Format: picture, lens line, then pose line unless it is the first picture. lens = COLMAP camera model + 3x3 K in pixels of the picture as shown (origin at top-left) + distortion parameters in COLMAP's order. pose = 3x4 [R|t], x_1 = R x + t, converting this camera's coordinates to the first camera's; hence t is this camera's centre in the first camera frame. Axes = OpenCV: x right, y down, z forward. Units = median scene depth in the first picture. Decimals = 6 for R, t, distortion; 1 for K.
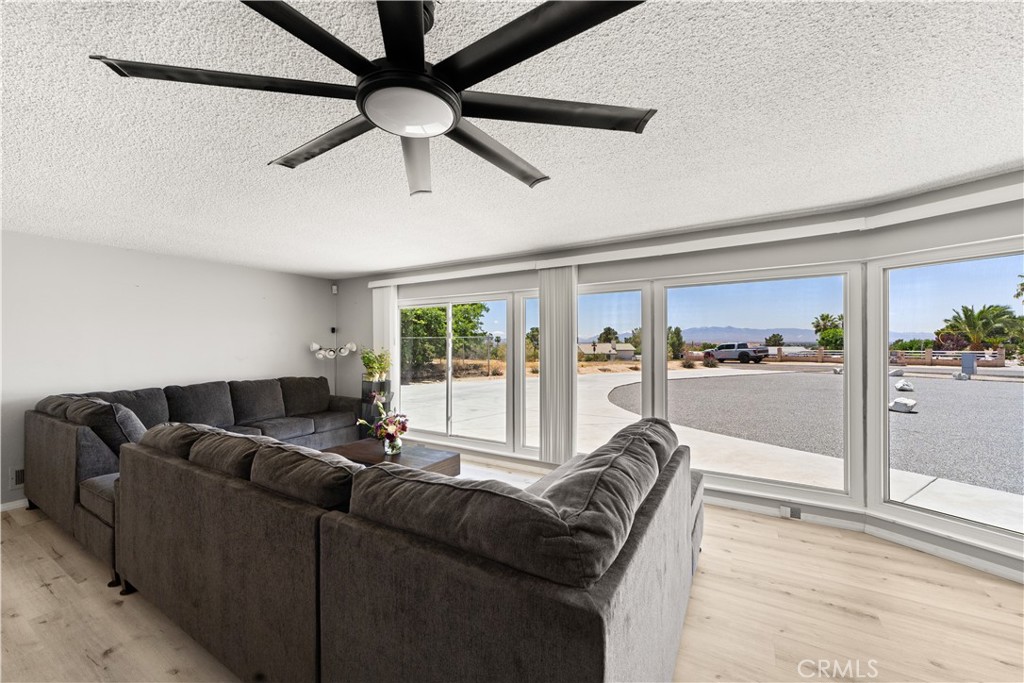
lens RADIAL K [[396.8, 0, 510.2], [0, 396.8, 342.4], [0, 0, 1]] dist [0.001001, 0.000020]
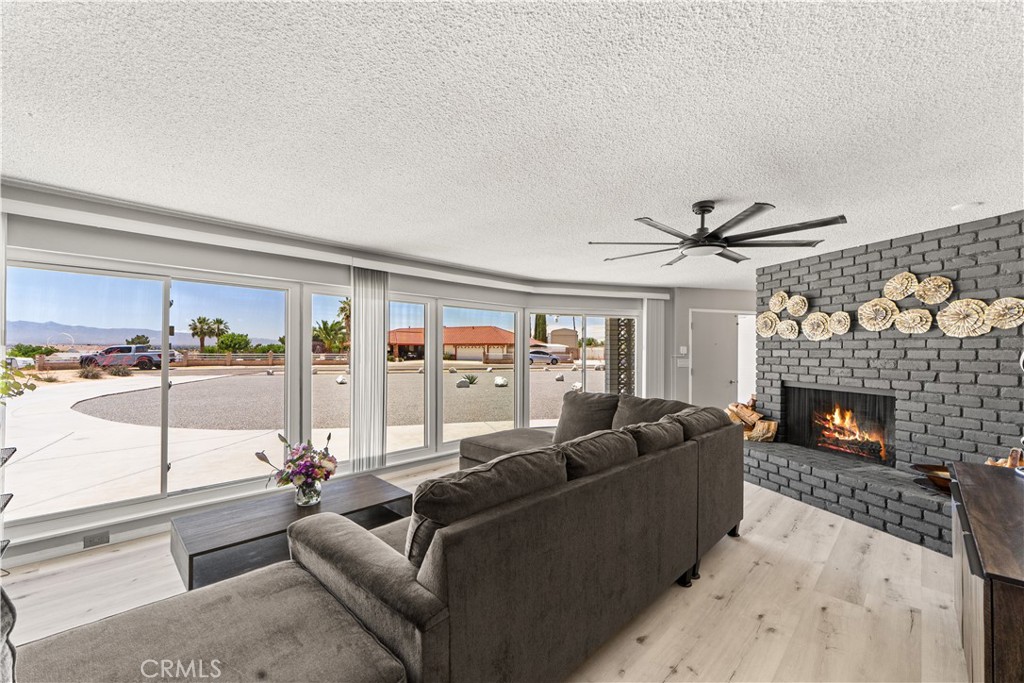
lens RADIAL K [[417.6, 0, 510.1], [0, 417.6, 347.5], [0, 0, 1]] dist [0.001921, 0.000301]
pose [[0.230490, 0.009638, 0.973027, -0.087151], [-0.013930, 0.999881, -0.006604, 0.000658], [-0.972975, -0.012032, 0.230597, 0.046052]]
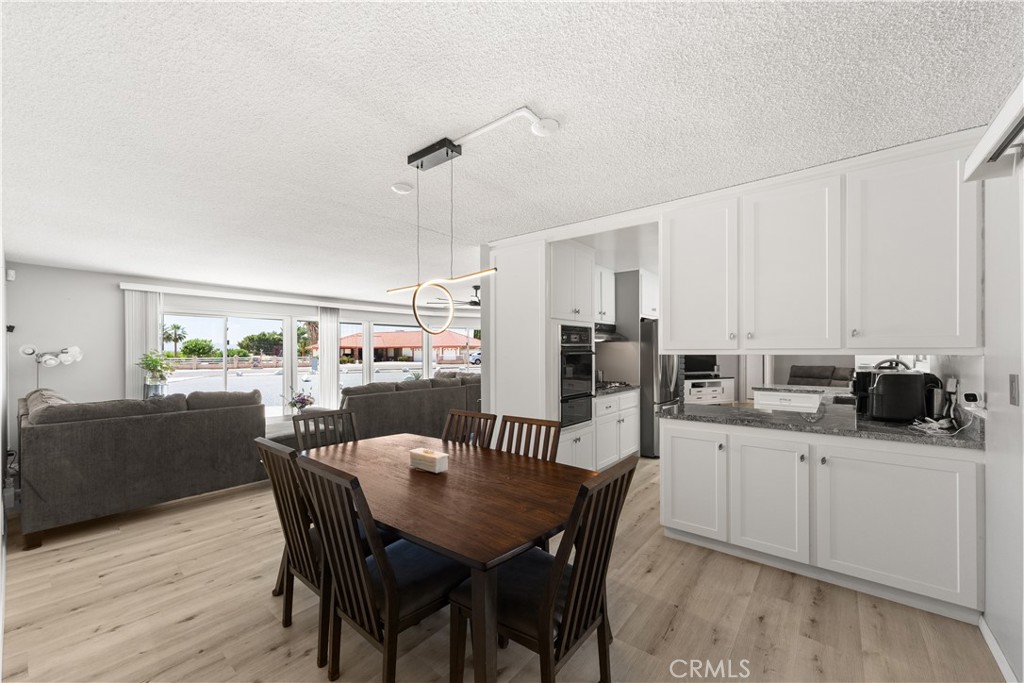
lens RADIAL K [[396.8, 0, 507.0], [0, 396.8, 350.0], [0, 0, 1]] dist [0.001001, 0.000020]
pose [[0.139180, 0.006288, 0.990247, -0.166853], [-0.002687, 0.999979, -0.005973, 0.001480], [-0.990263, -0.001829, 0.139194, -0.004478]]
